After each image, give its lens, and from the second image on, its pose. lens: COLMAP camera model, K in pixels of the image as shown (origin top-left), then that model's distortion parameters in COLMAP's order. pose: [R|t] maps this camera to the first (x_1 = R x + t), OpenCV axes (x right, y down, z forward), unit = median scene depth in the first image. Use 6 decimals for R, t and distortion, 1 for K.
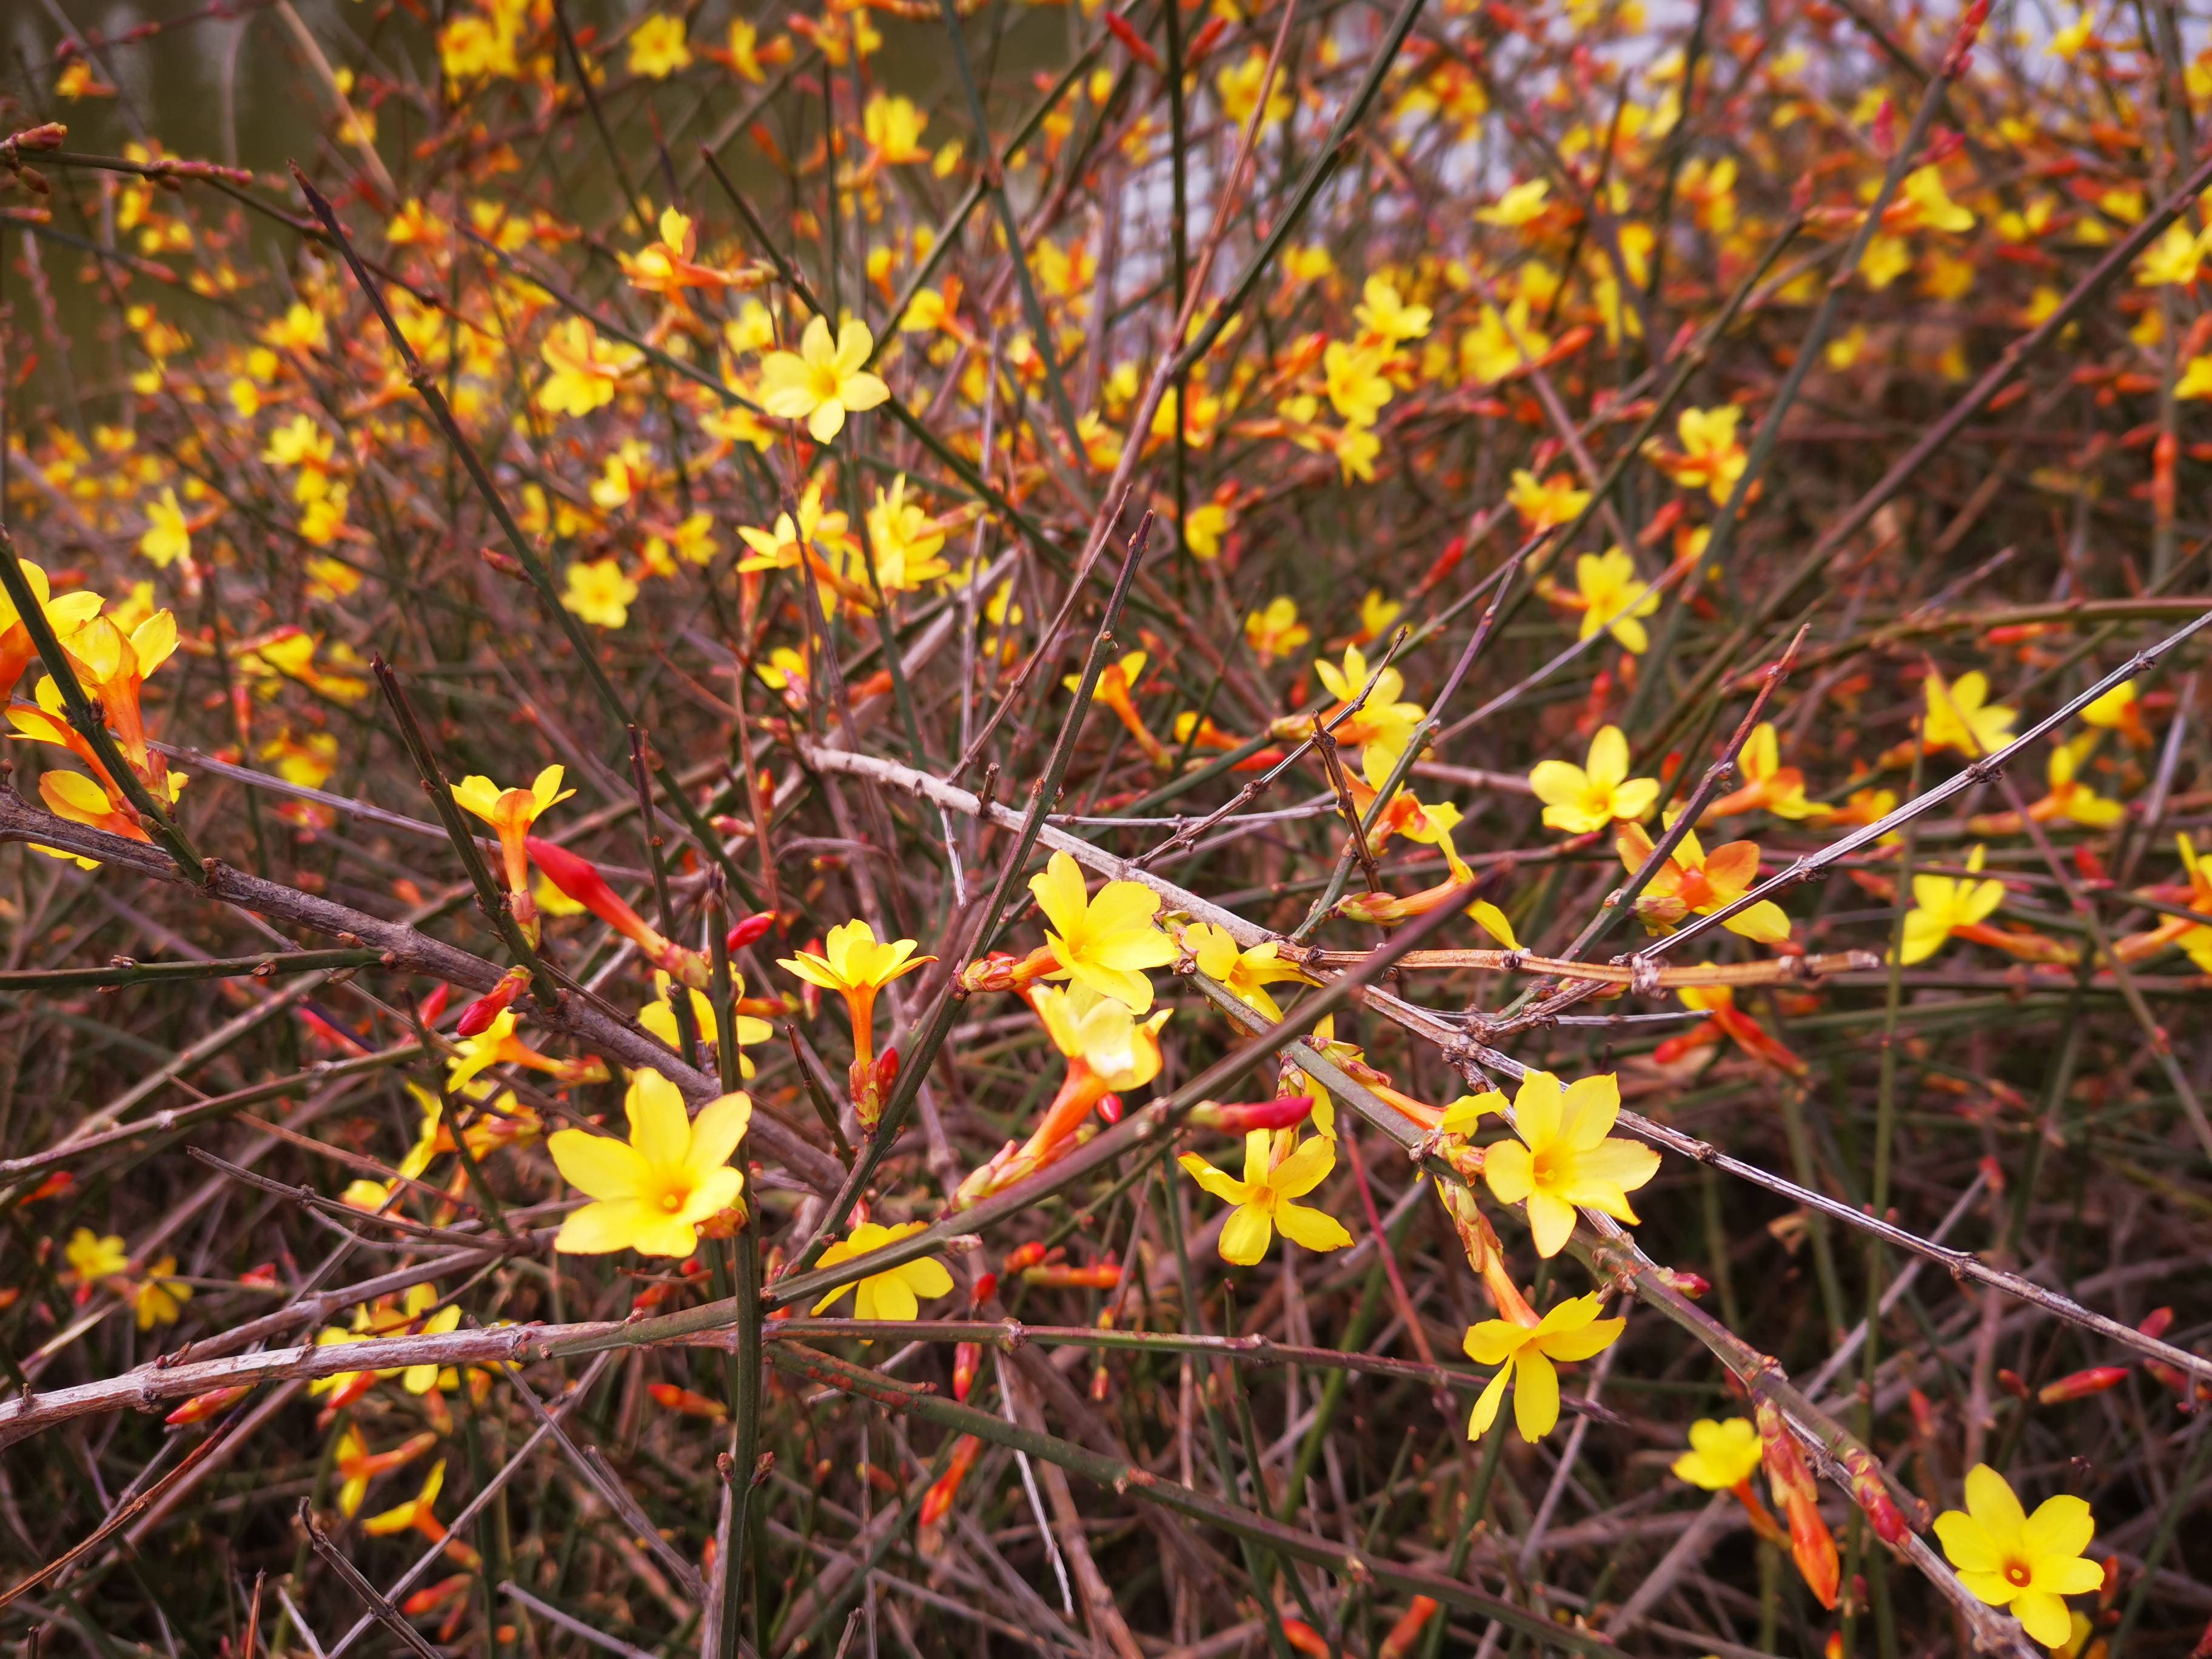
lens RADIAL K [[1727.8, 0, 1138.3], [0, 1727.8, 825.7], [0, 0, 1]] dist [-0.013391, -0.001483]
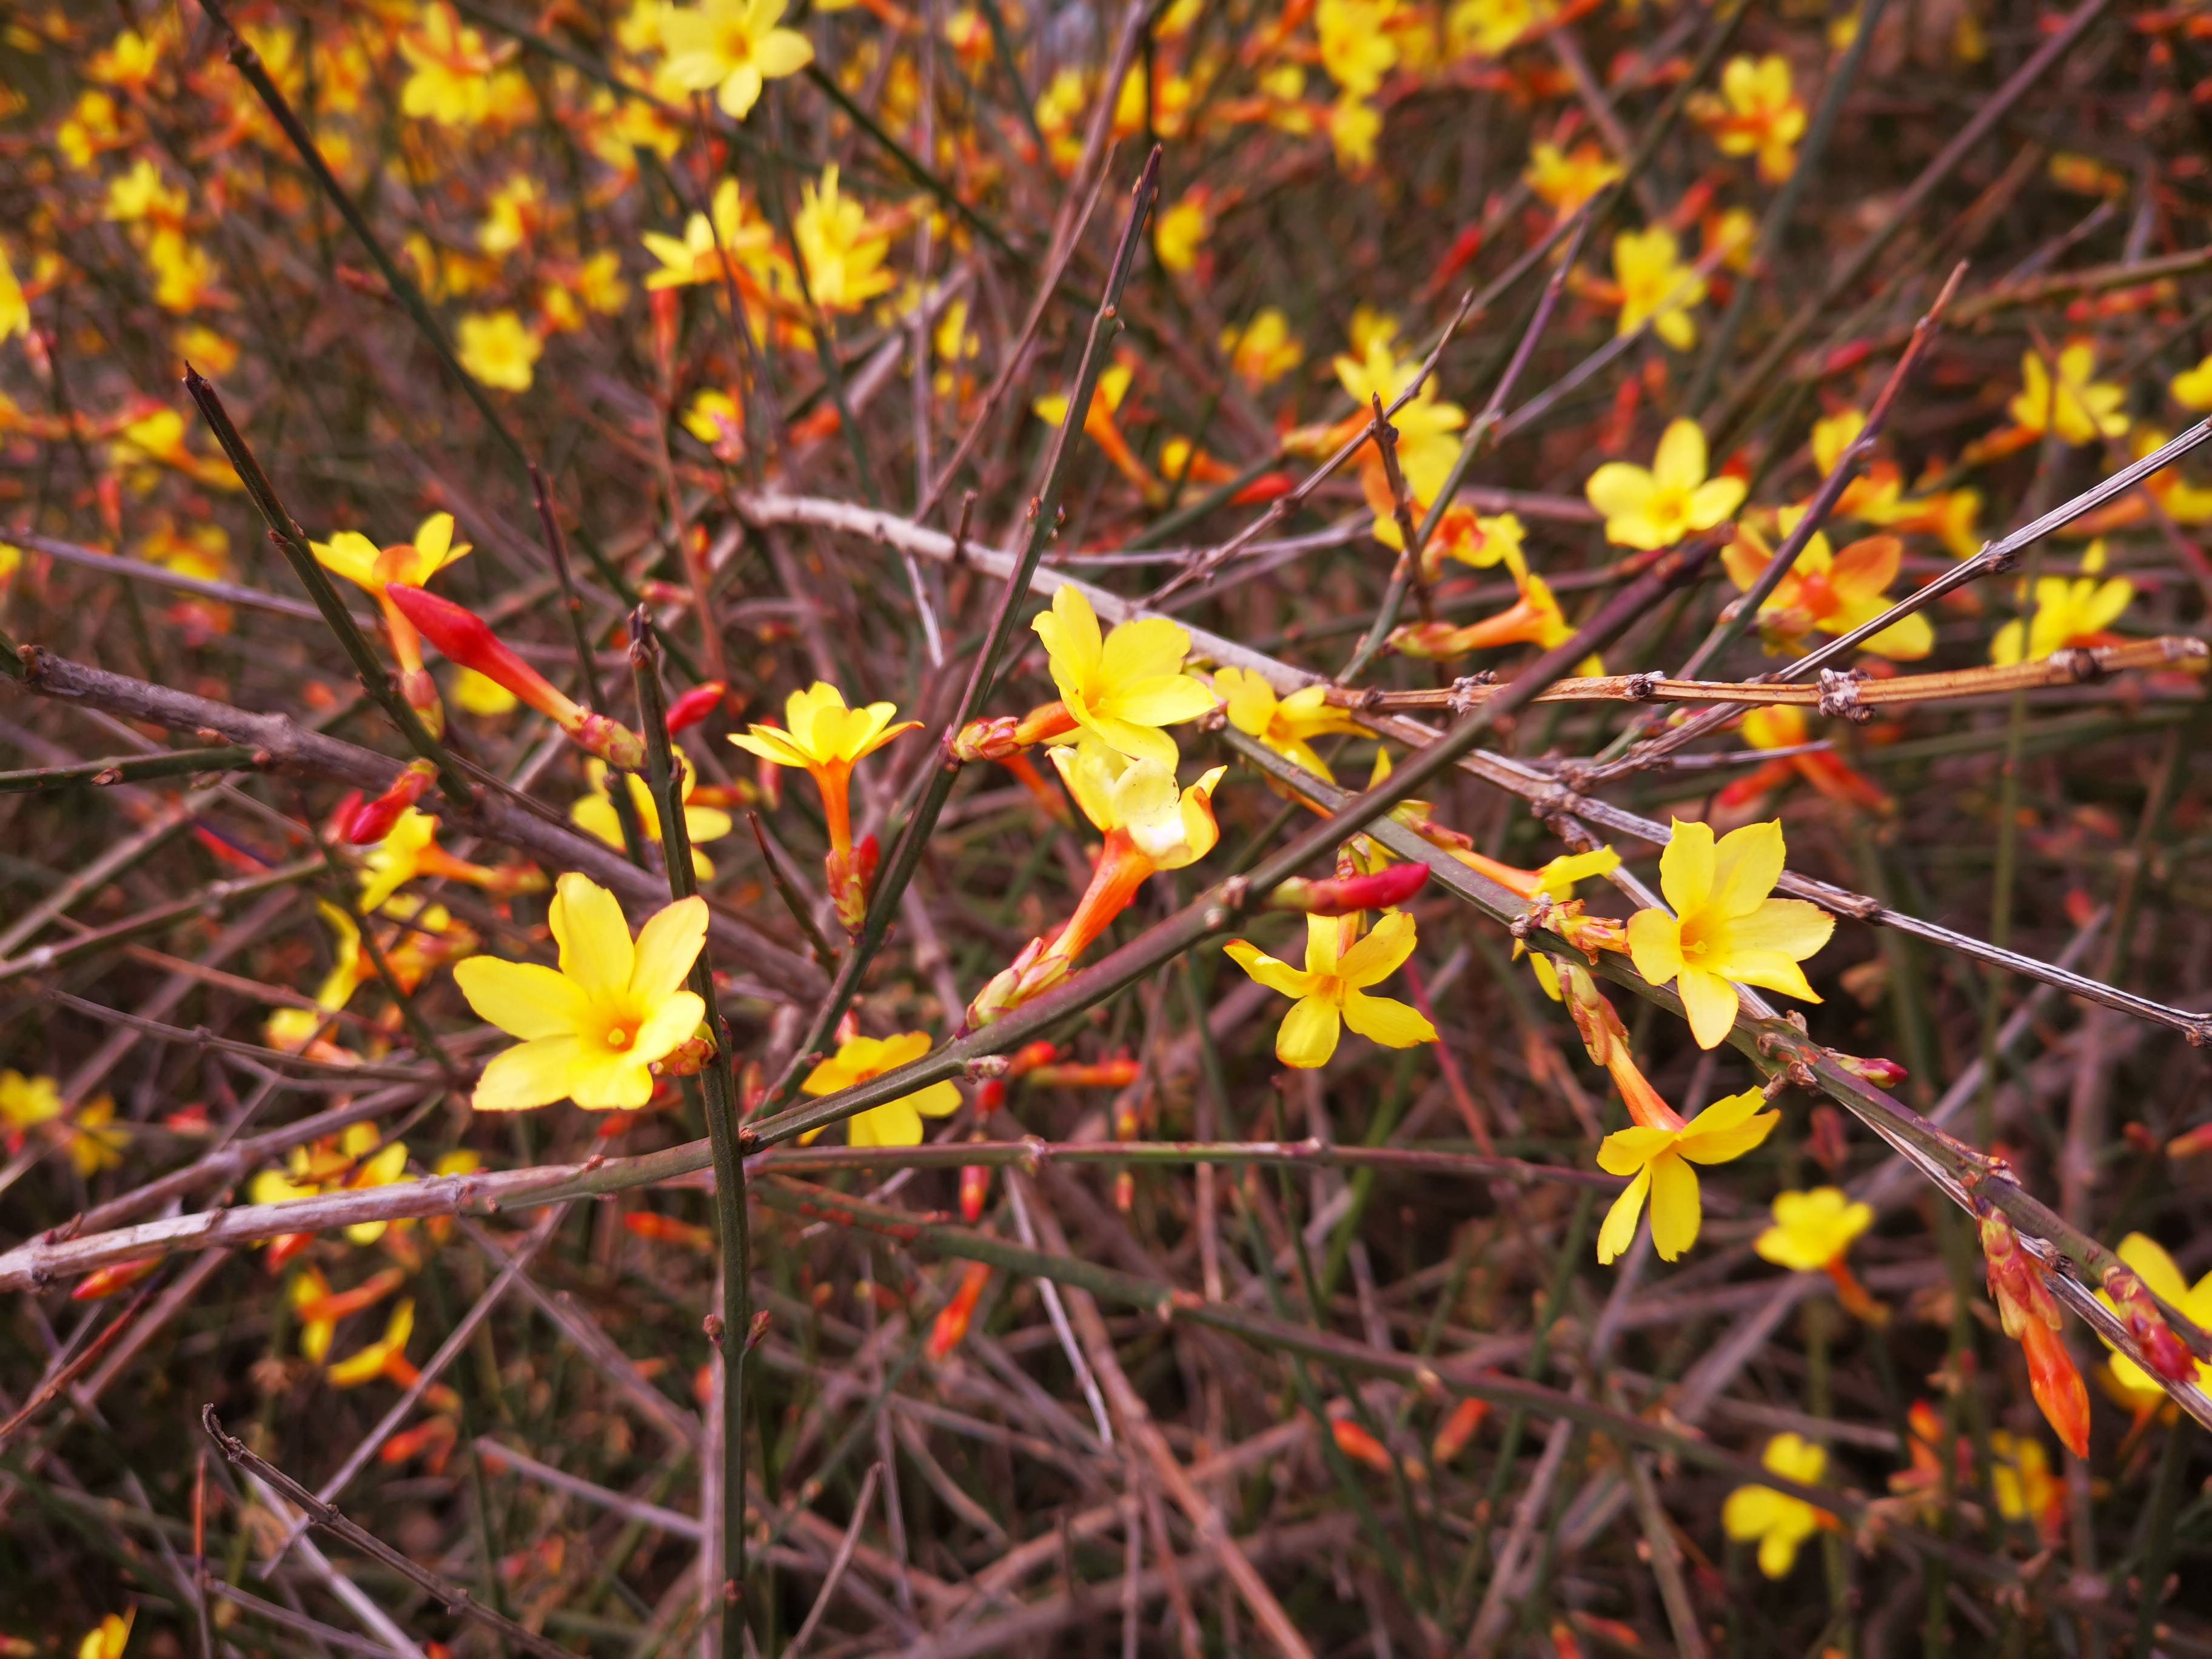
lens RADIAL K [[1734.8, 0, 1106.0], [0, 1734.8, 829.5], [0, 0, 1]] dist [0.024675, -0.043866]
pose [[0.998766, -0.049453, 0.004583, -0.025324], [0.048457, 0.990546, 0.128335, 0.017834], [-0.010886, -0.127954, 0.991720, 0.120820]]
